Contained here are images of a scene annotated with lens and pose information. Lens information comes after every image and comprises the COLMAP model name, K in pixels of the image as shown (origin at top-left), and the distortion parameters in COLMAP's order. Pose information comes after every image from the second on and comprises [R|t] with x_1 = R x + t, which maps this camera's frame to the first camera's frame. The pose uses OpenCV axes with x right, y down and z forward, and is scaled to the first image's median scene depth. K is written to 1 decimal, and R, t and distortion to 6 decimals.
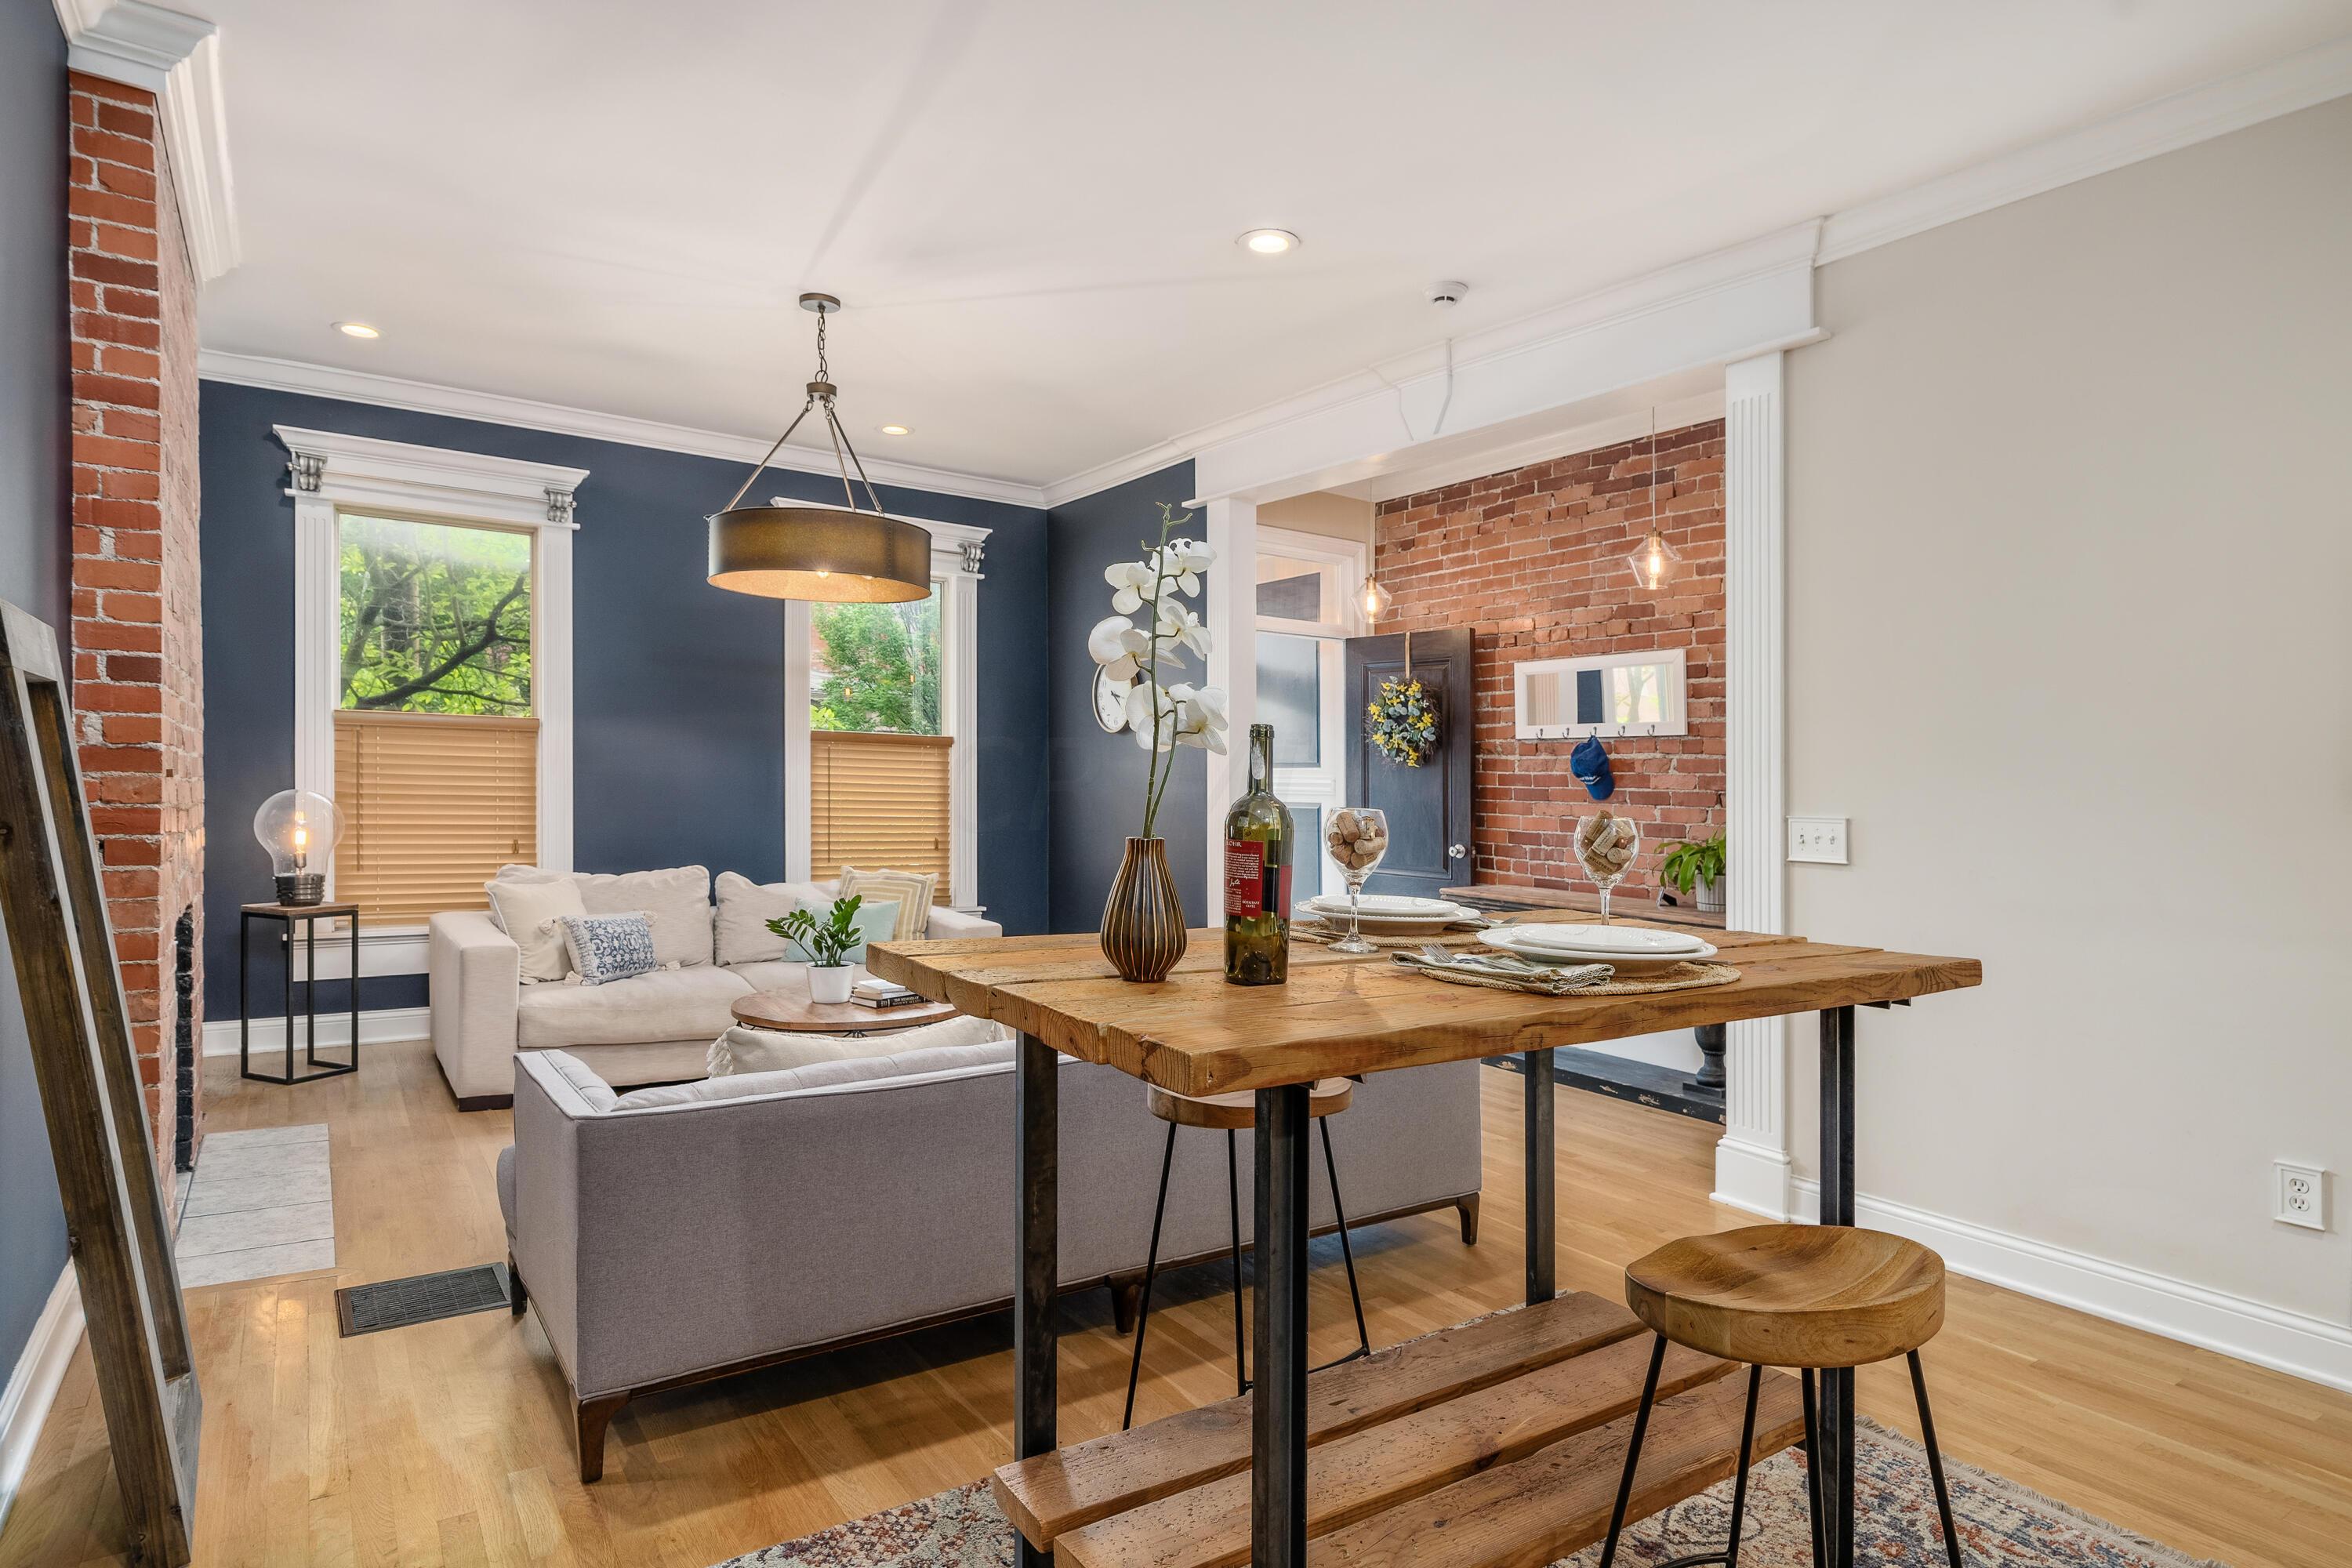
lens RADIAL K [[1300.3, 0, 1201.2], [0, 1300.3, 863.7], [0, 0, 1]] dist [-0.001429, -0.003503]
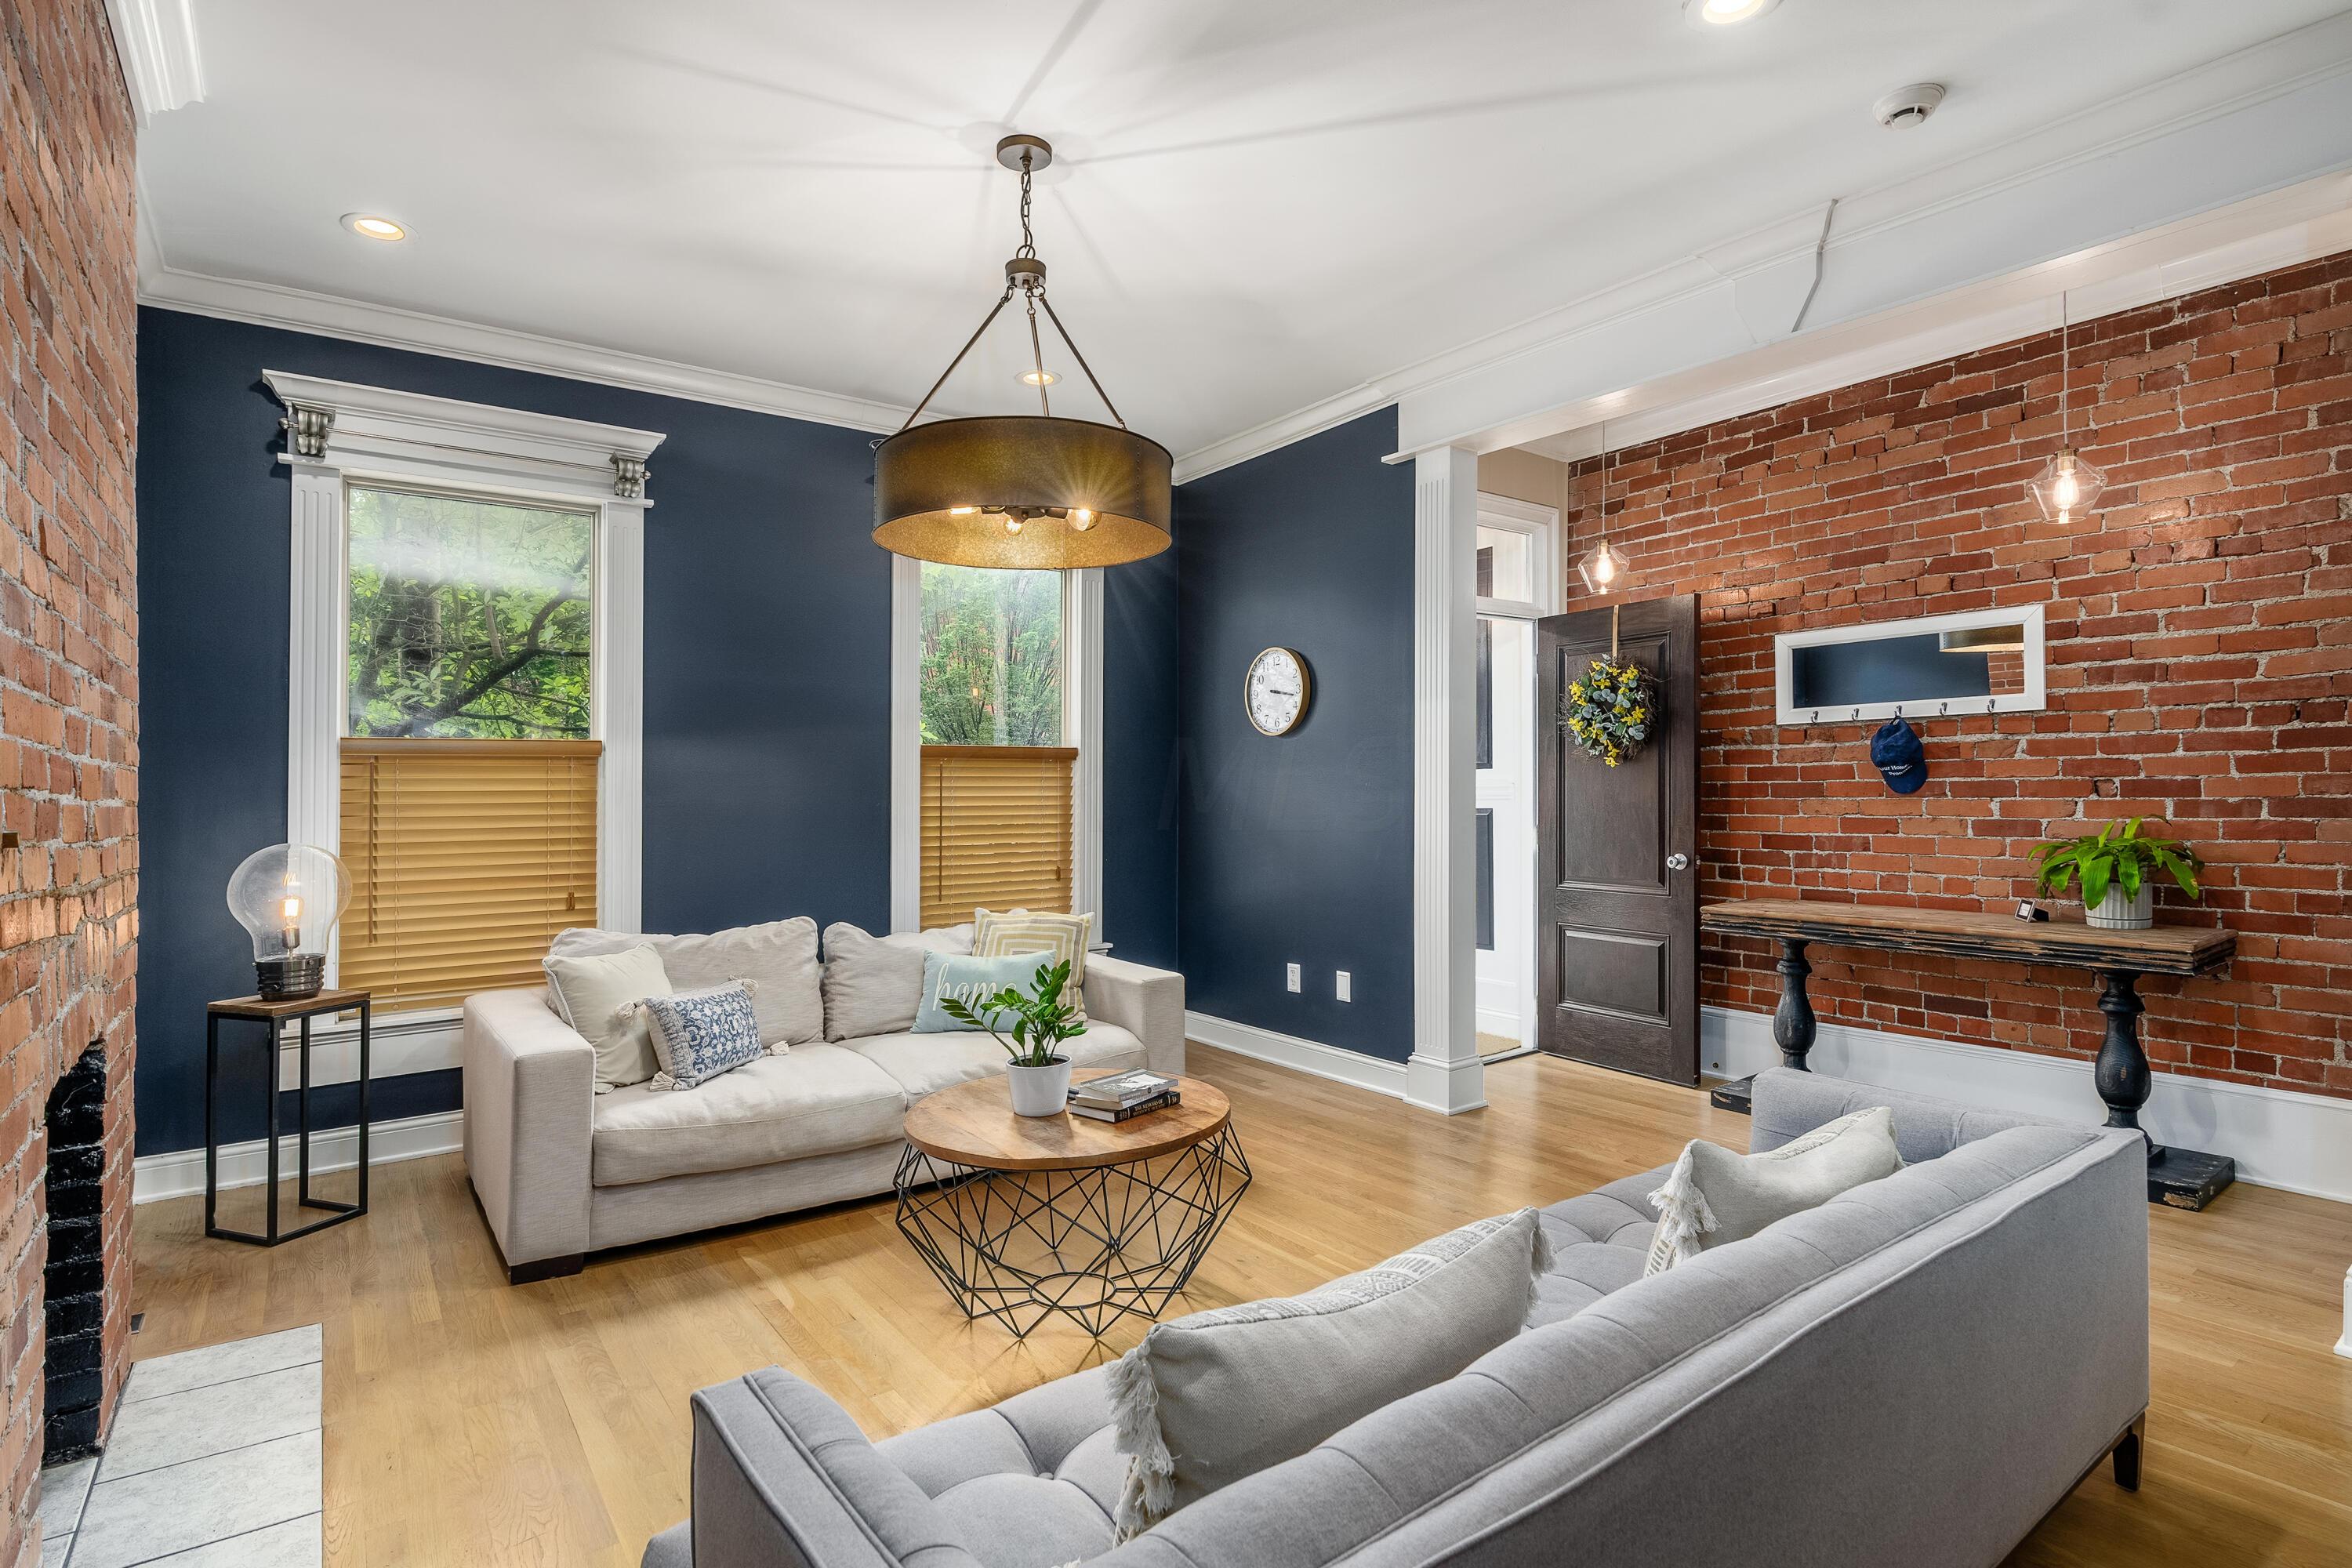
lens RADIAL K [[1182.5, 0, 1191.1], [0, 1182.5, 779.7], [0, 0, 1]] dist [-0.006537, 0.002039]
pose [[0.998752, -0.036136, 0.034470, -0.178242], [0.038498, 0.996768, -0.070513, -0.023037], [-0.031811, 0.071752, 0.996915, 0.272804]]
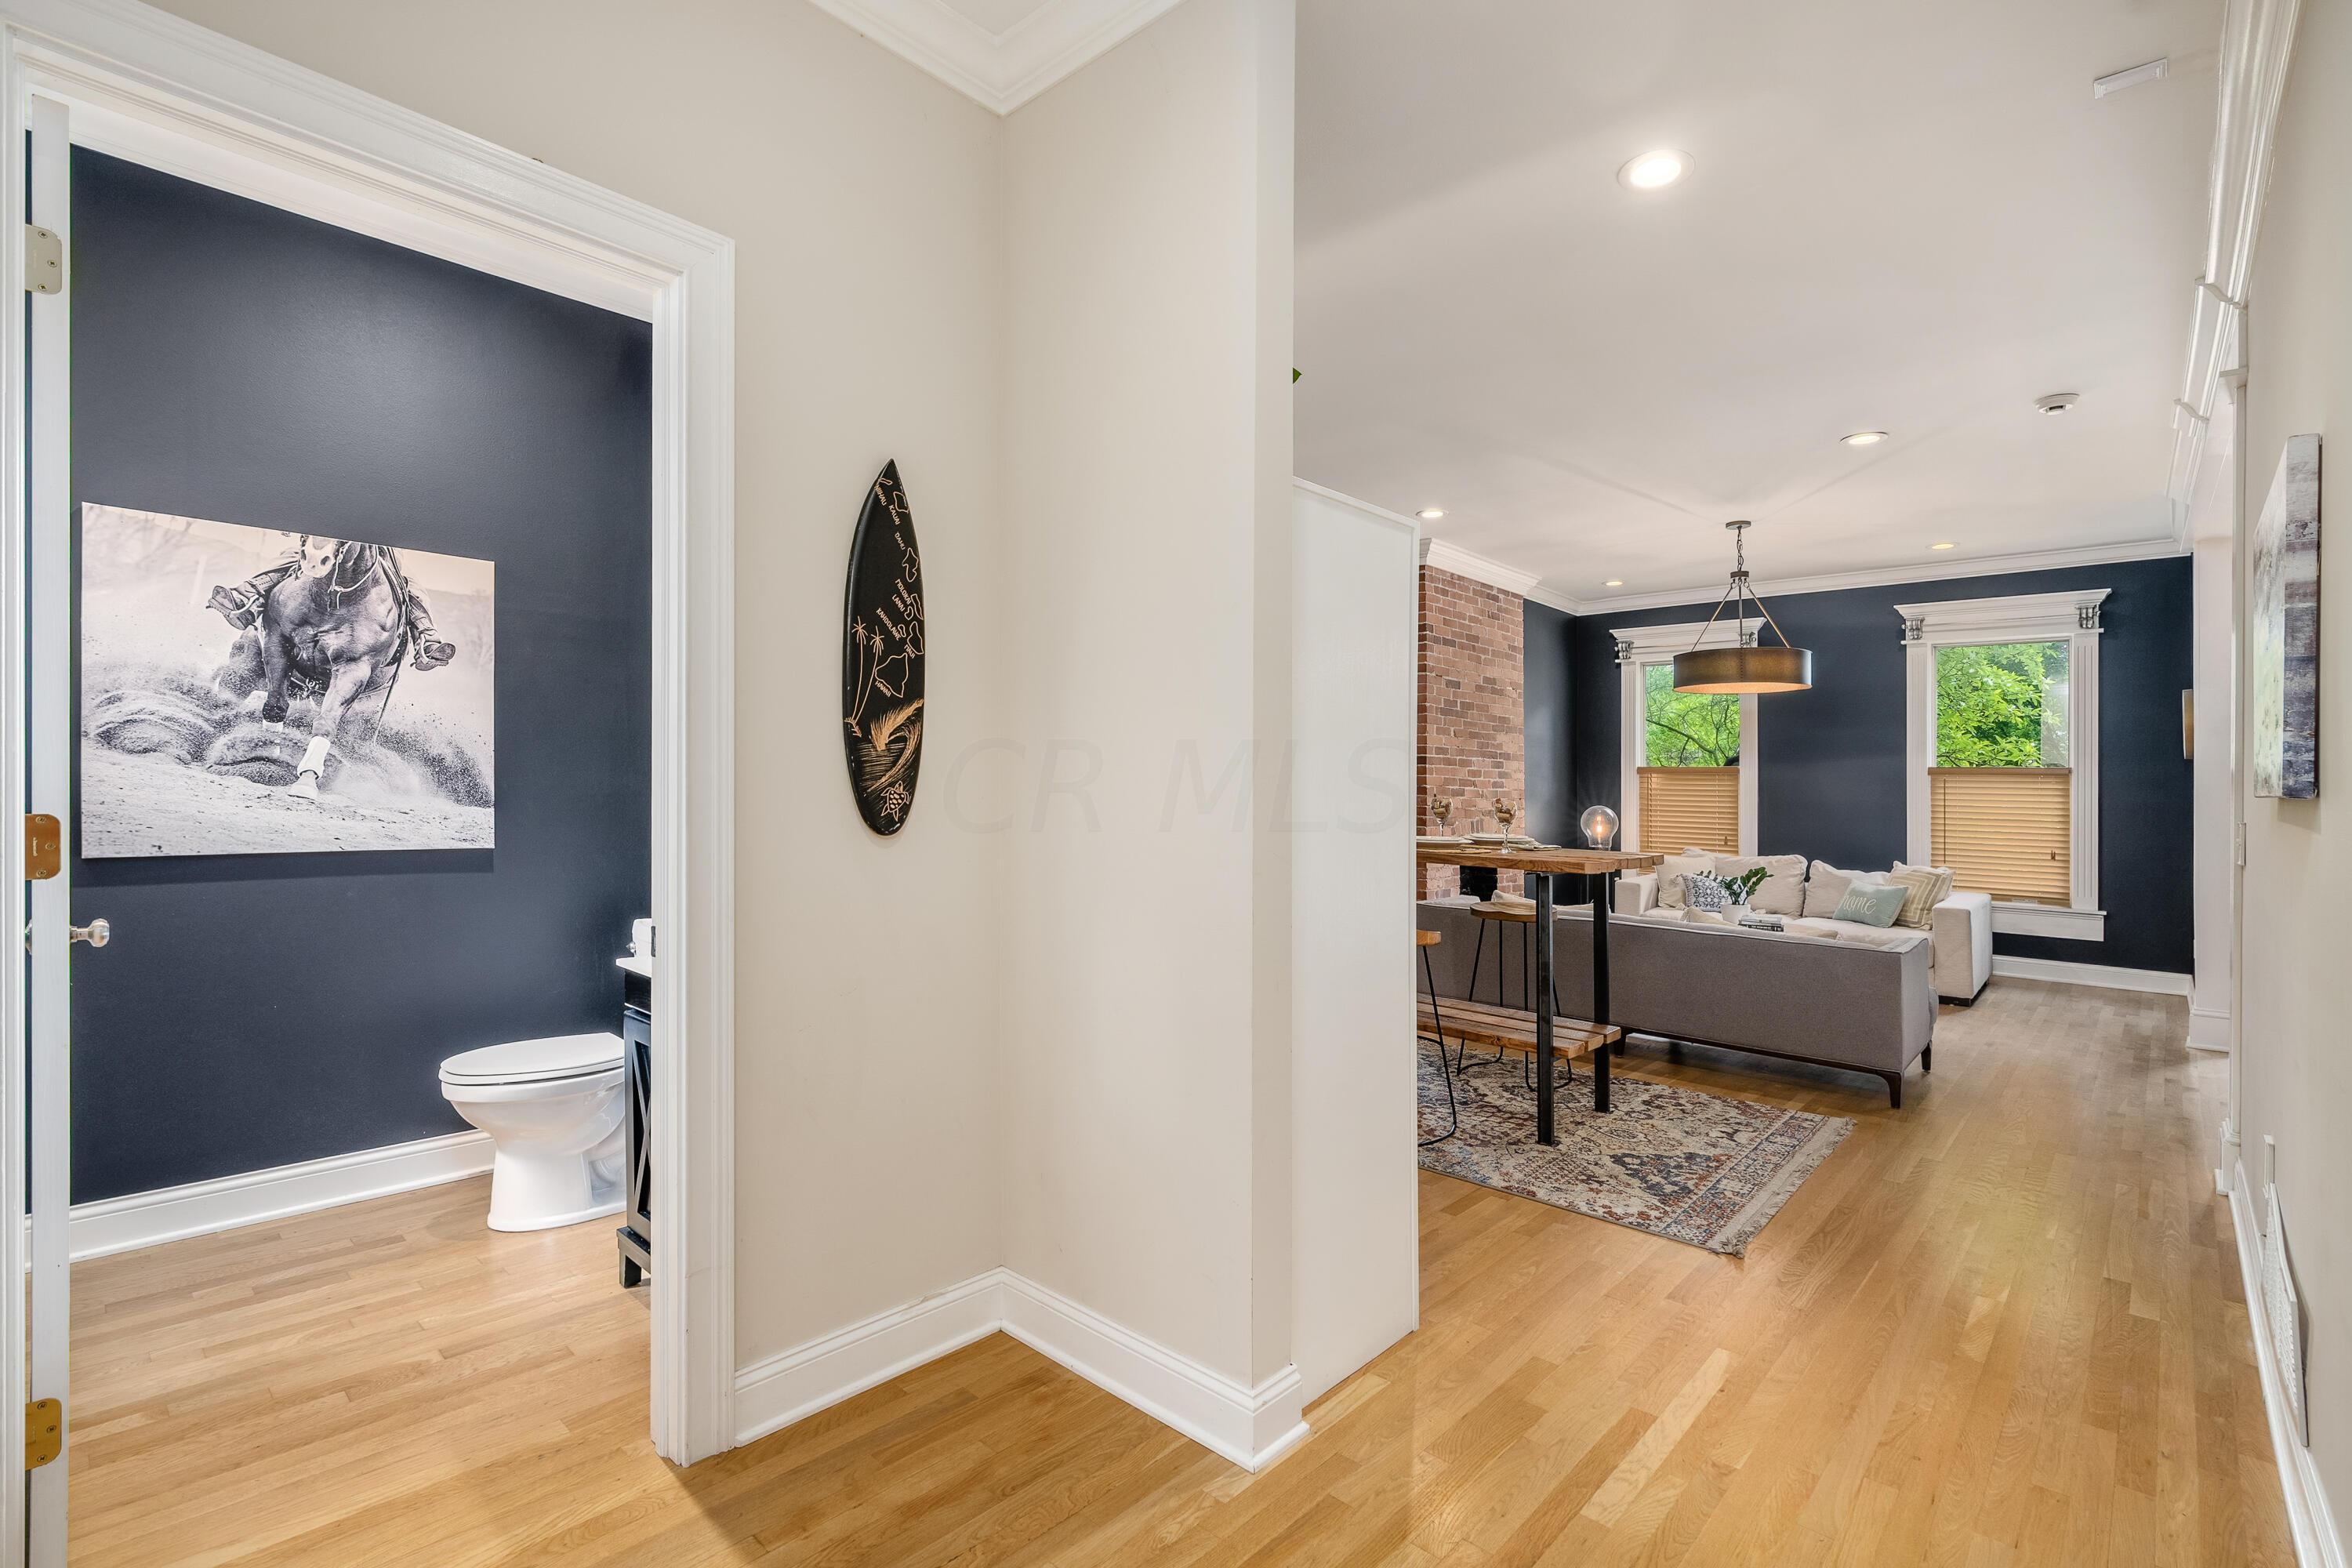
lens RADIAL K [[1088.9, 0, 1185.6], [0, 1088.9, 780.3], [0, 0, 1]] dist [-0.005544, 0.003210]
pose [[0.227864, -0.024827, -0.973376, 0.760445], [-0.070906, 0.996598, -0.042018, 0.019236], [0.971108, 0.078593, 0.225329, -0.034056]]
